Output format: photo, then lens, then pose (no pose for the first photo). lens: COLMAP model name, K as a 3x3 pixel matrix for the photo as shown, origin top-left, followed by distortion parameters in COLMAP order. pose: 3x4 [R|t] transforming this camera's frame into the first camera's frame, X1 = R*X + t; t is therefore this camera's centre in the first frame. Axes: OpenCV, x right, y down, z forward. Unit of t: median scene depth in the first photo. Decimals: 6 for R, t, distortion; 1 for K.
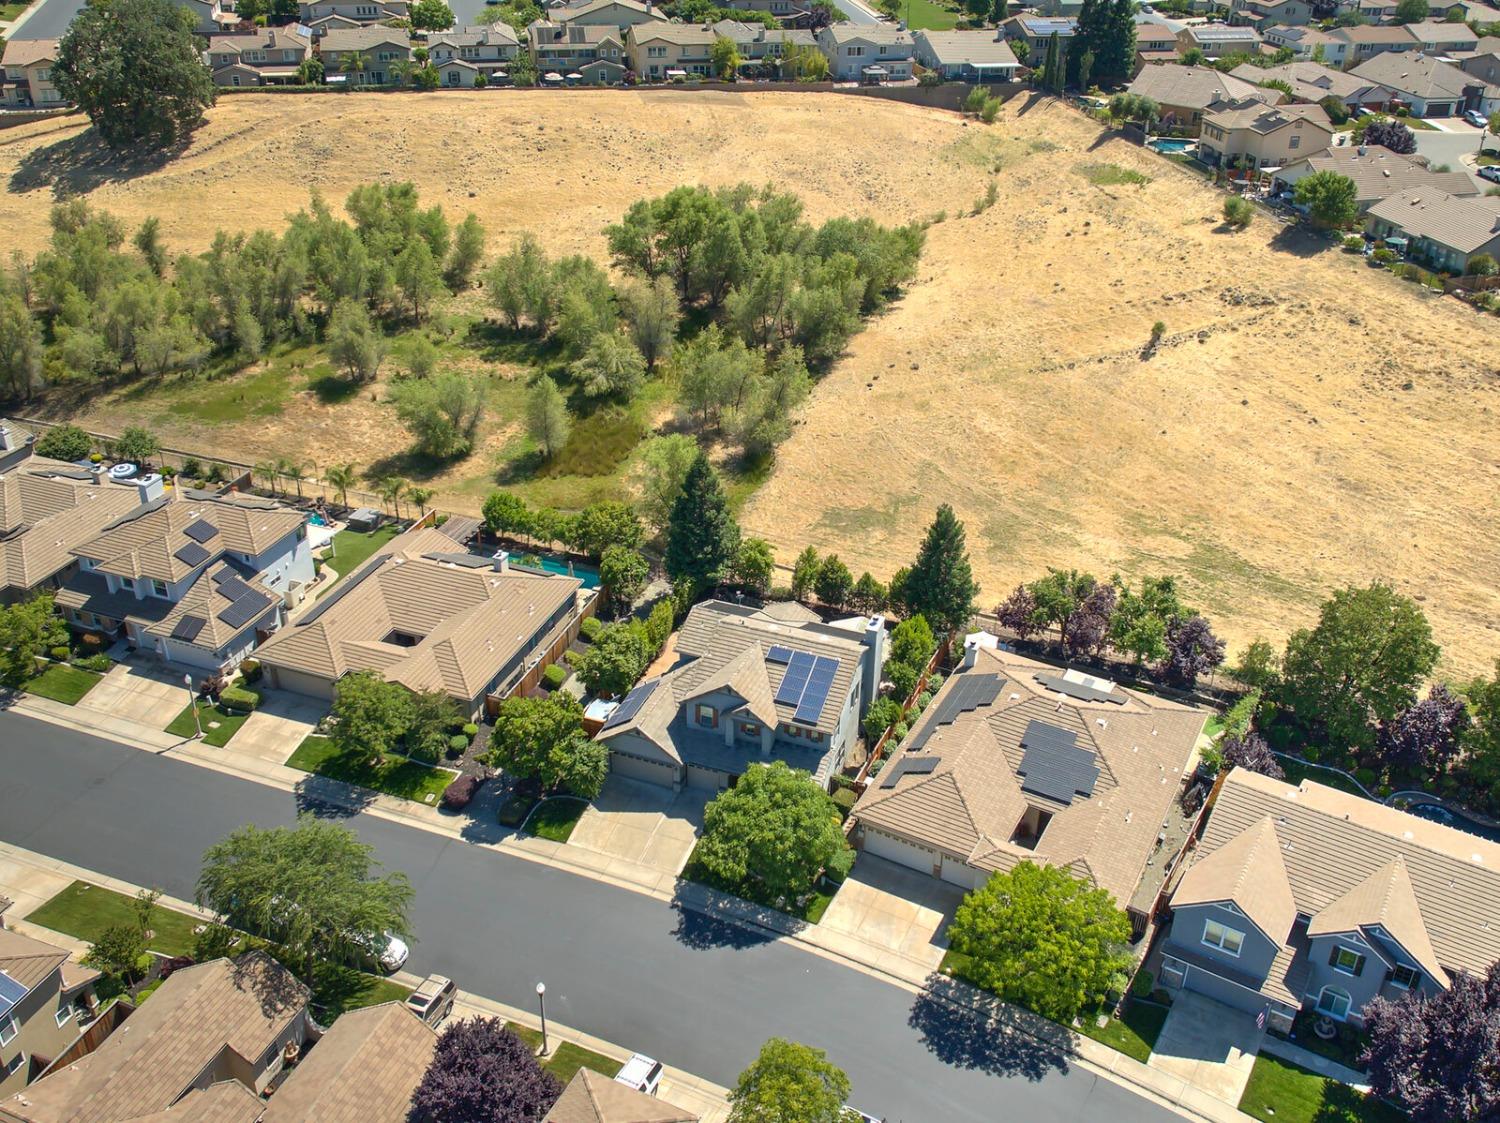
lens RADIAL K [[1351.1, 0, 780.6], [0, 1351.1, 524.6], [0, 0, 1]] dist [0.001240, -0.003972]
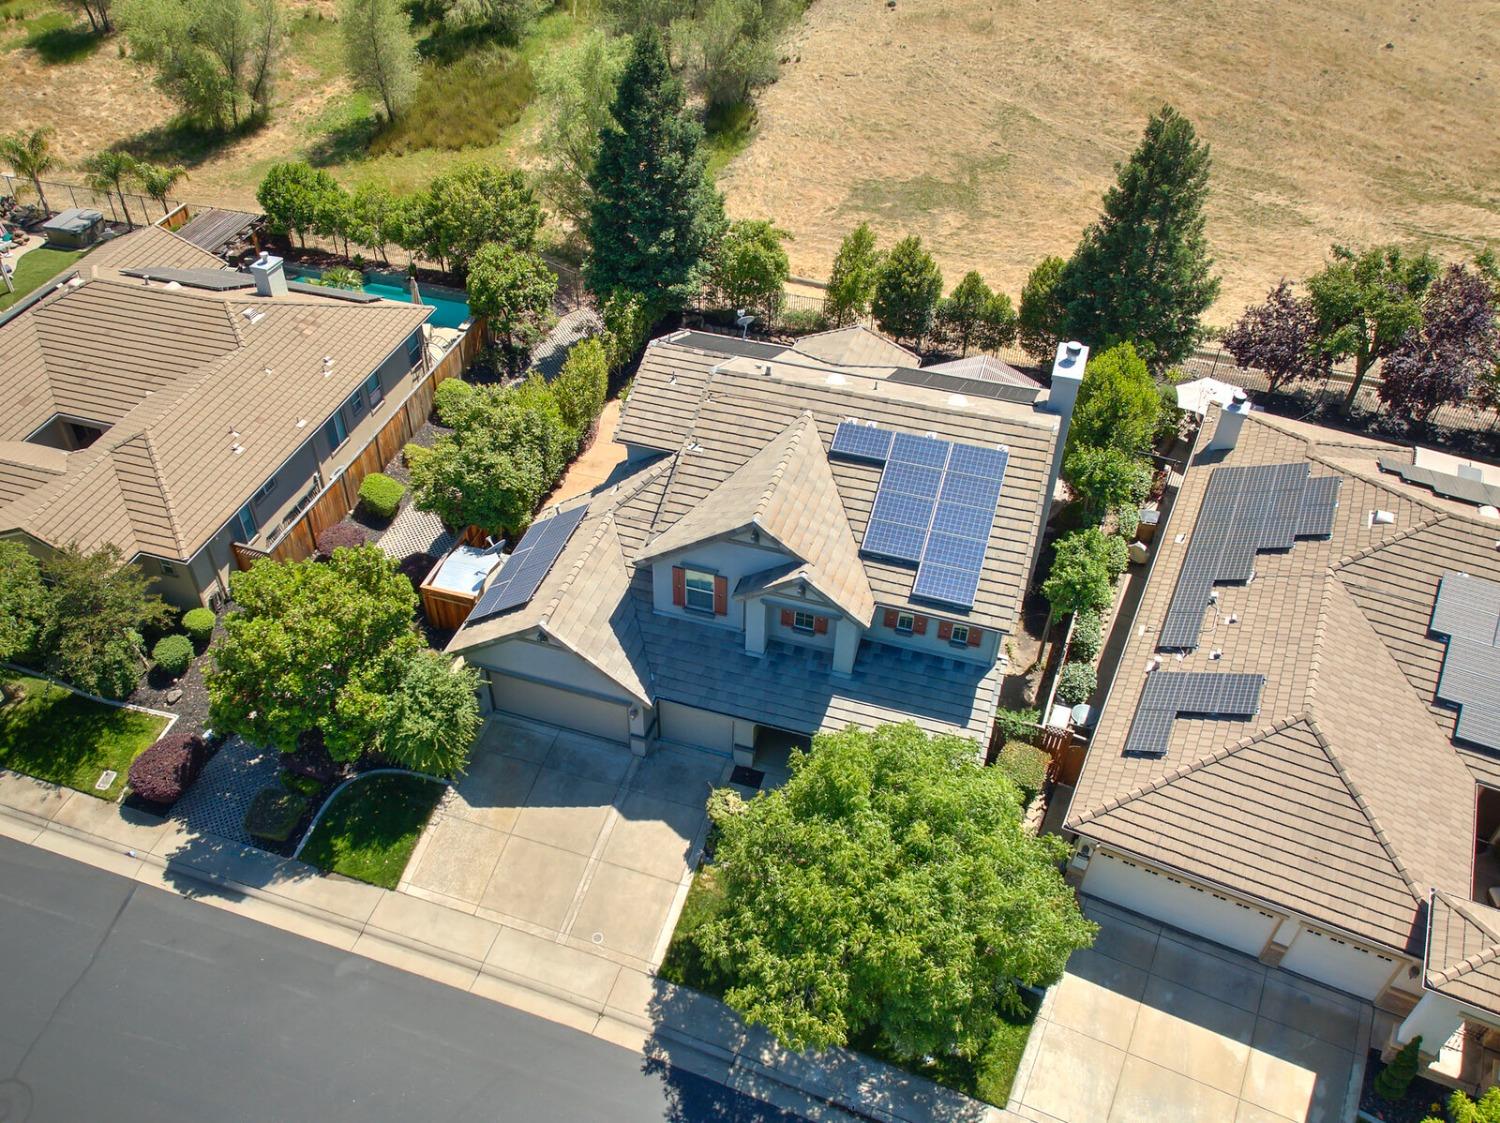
lens RADIAL K [[1198.8, 0, 680.8], [0, 1198.8, 595.0], [0, 0, 1]] dist [-0.008431, -0.032796]
pose [[0.999222, -0.034089, -0.019819, -0.041836], [0.037818, 0.970801, 0.236885, 0.040494], [0.011166, -0.237450, 0.971335, 0.491442]]
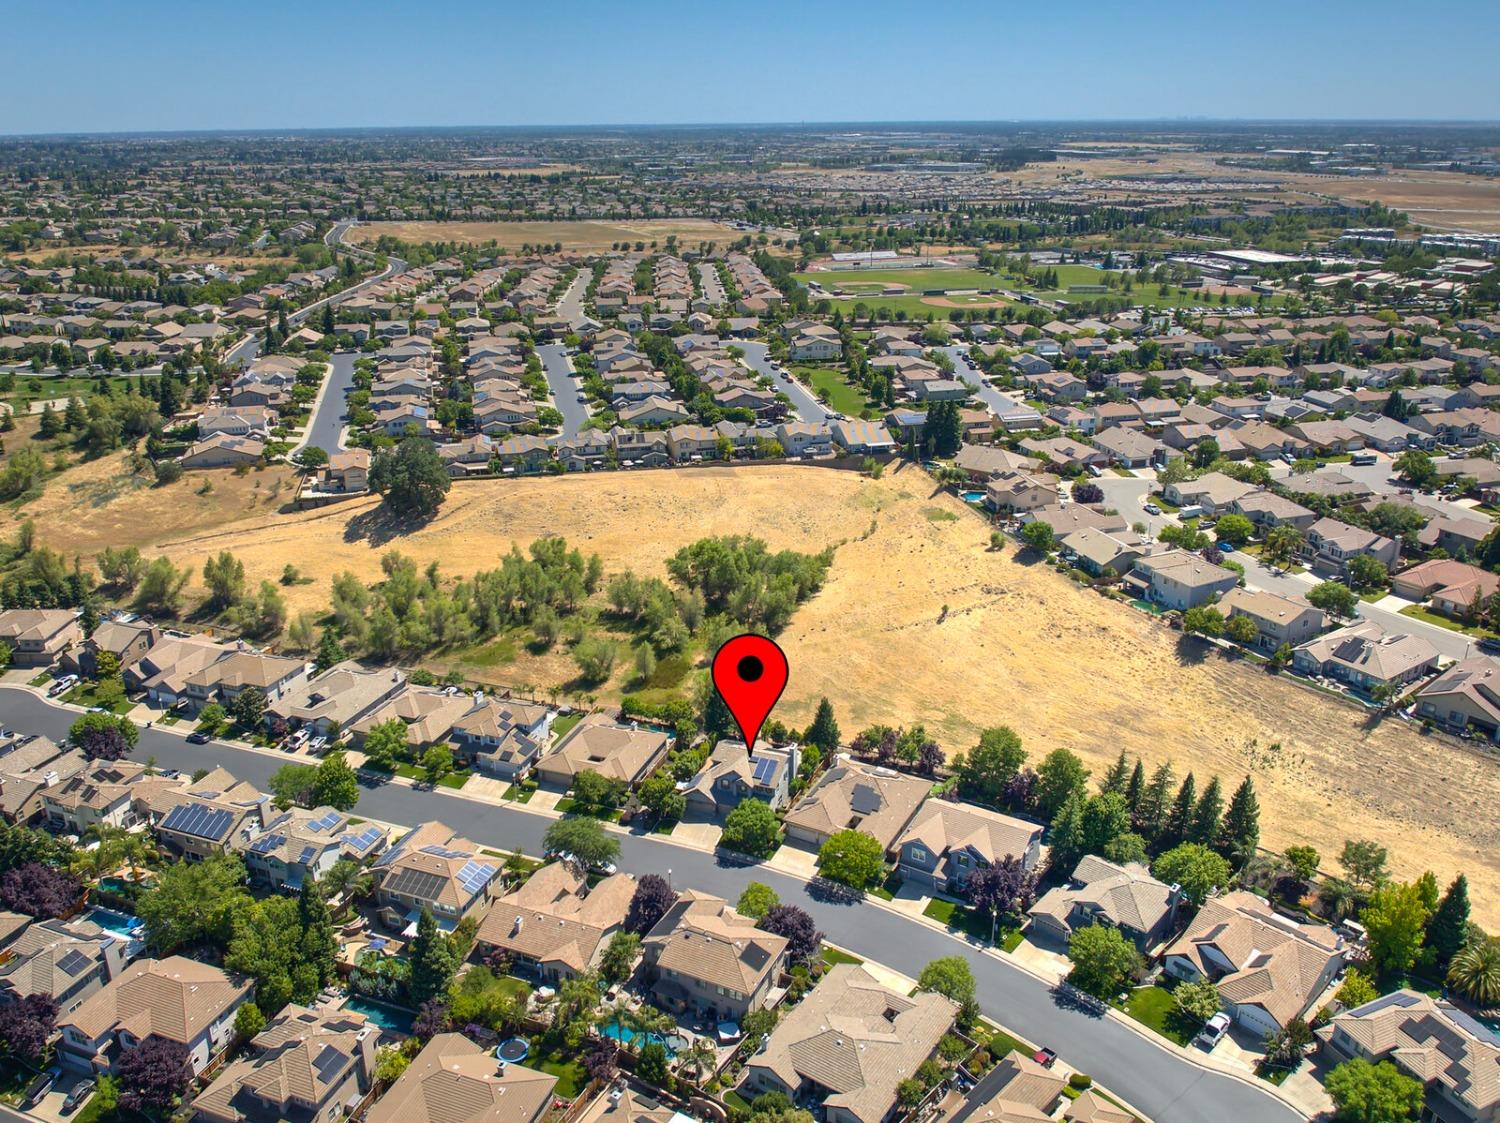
lens RADIAL K [[1139.4, 0, 724.1], [0, 1139.4, 565.1], [0, 0, 1]] dist [-0.012762, -0.030684]
pose [[0.998883, -0.025446, -0.039812, 0.028689], [0.019600, 0.989832, -0.140884, 0.029582], [0.042992, 0.139947, 0.989225, -0.888691]]
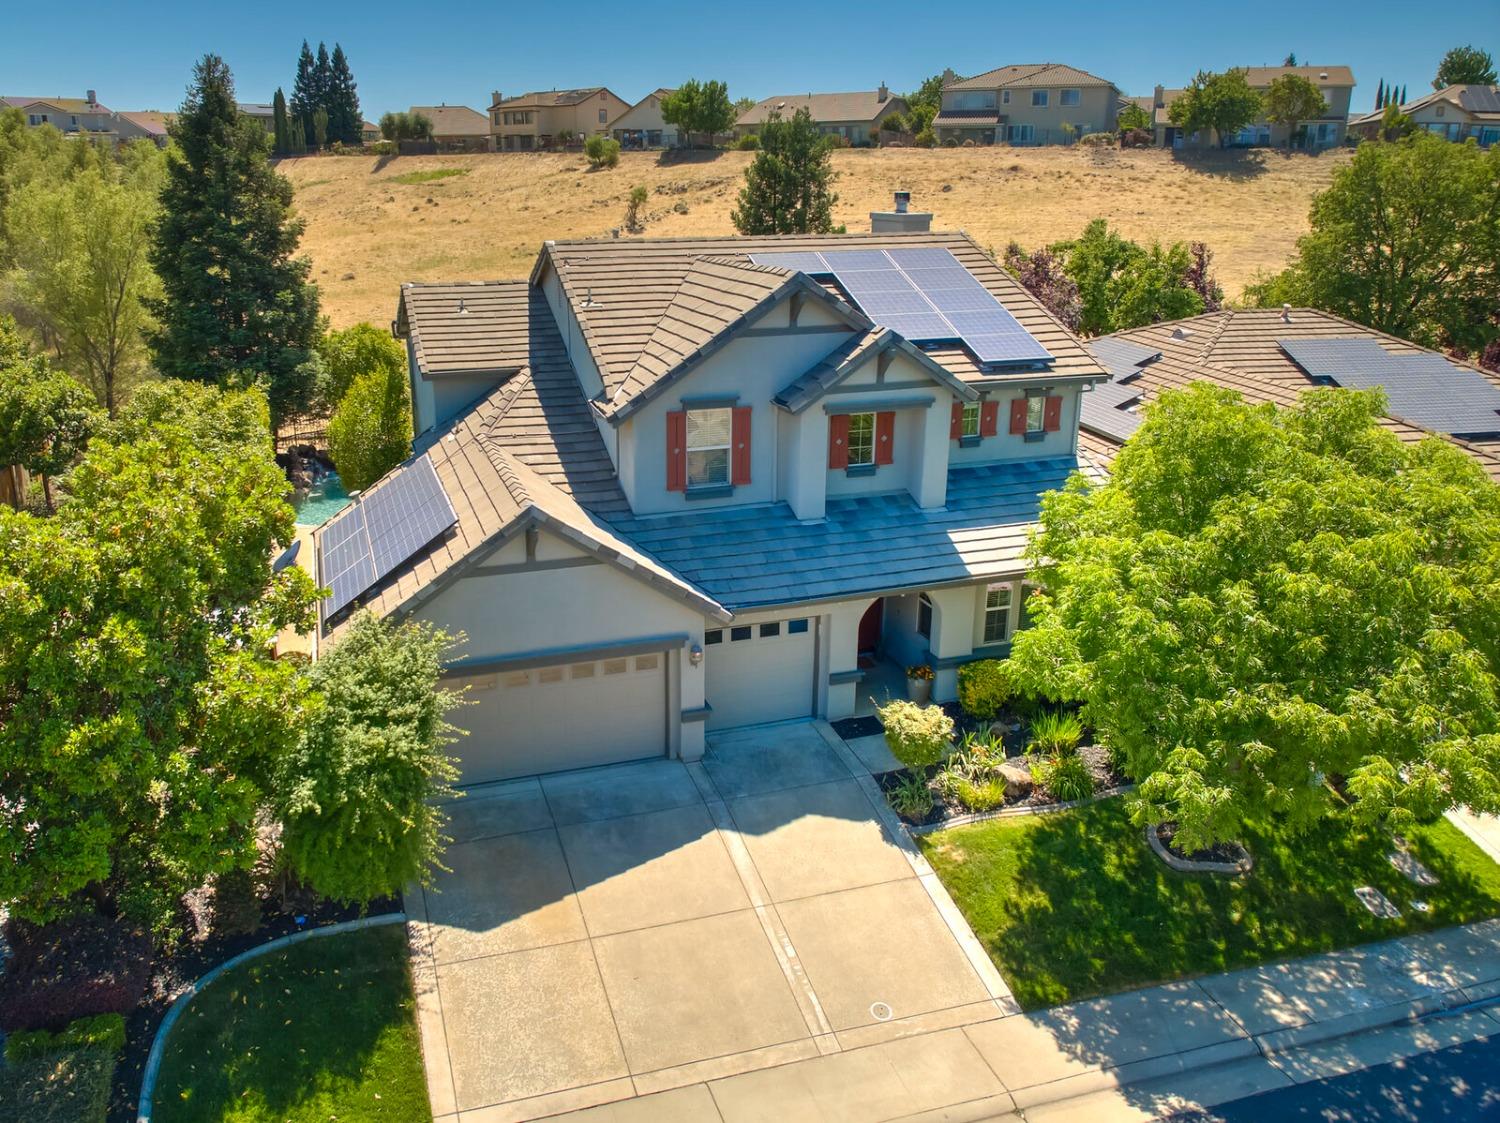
lens RADIAL K [[1136.8, 0, 665.2], [0, 1136.8, 559.0], [0, 0, 1]] dist [-0.031327, -0.028946]
pose [[0.802473, -0.220232, 0.554558, -0.153743], [0.311226, 0.947442, -0.074102, 0.139320], [-0.509092, 0.232058, 0.828839, 0.641189]]
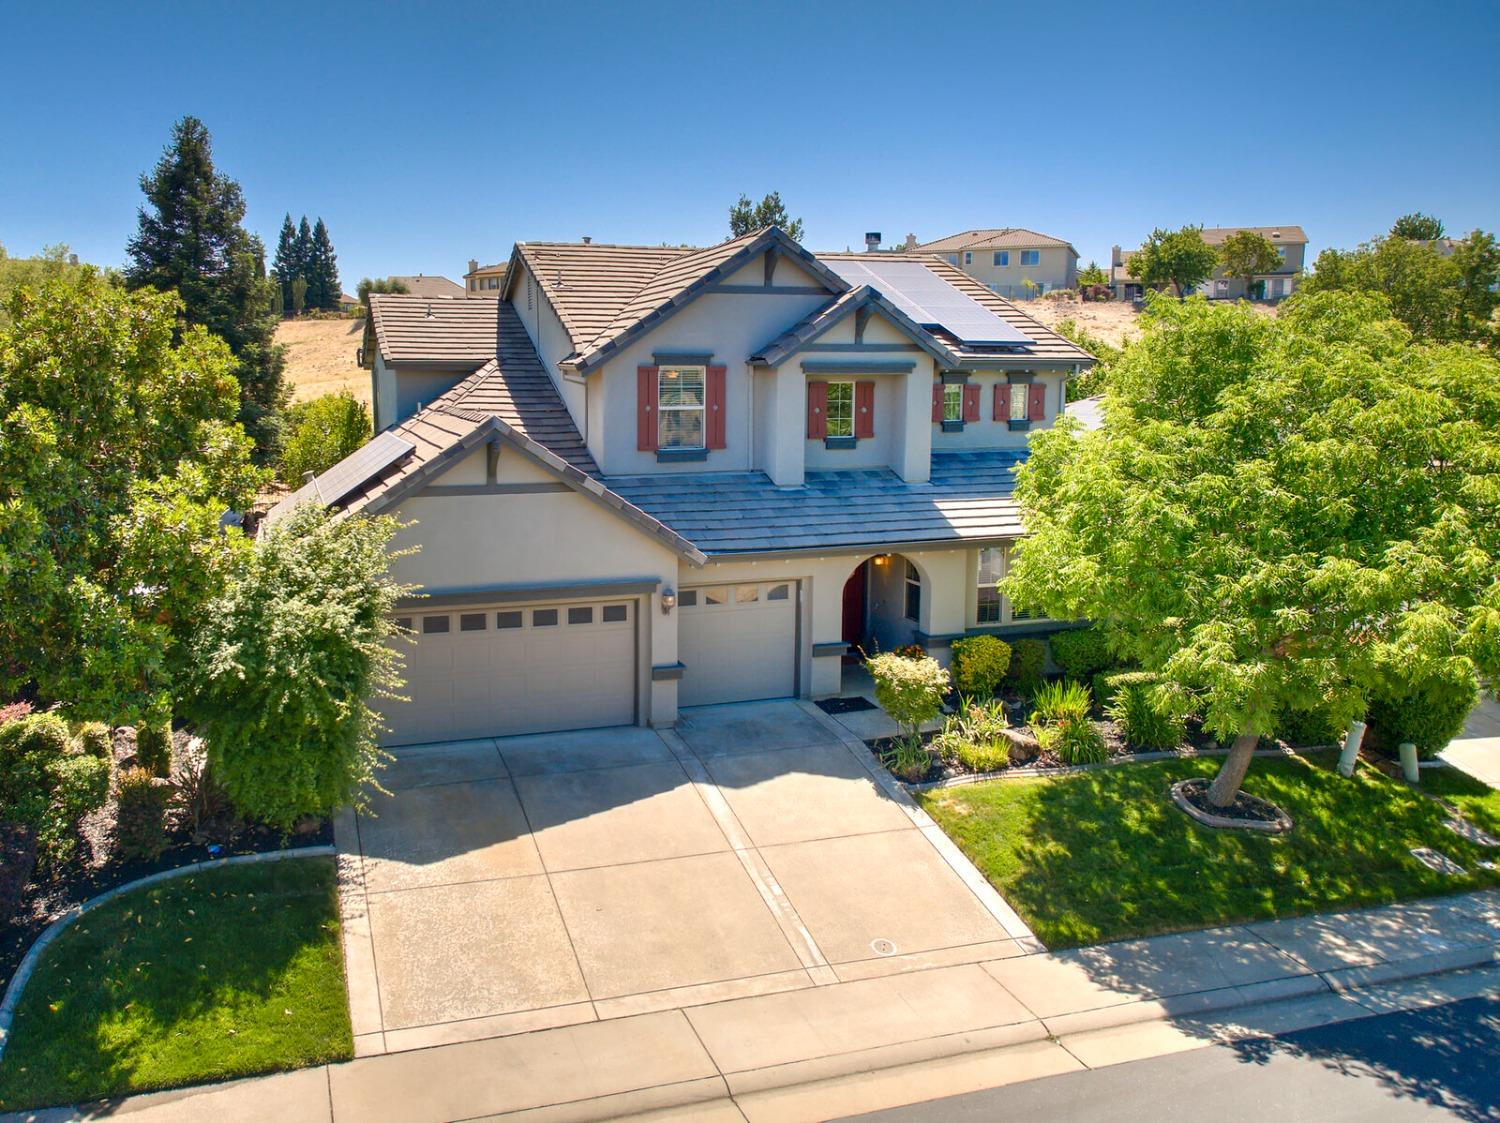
lens RADIAL K [[1155.7, 0, 652.6], [0, 1155.7, 545.8], [0, 0, 1]] dist [-0.018036, -0.024714]
pose [[0.794381, -0.115220, 0.596392, -0.154911], [0.309013, 0.921953, -0.233481, 0.170745], [-0.522943, 0.369766, 0.767987, 0.658538]]
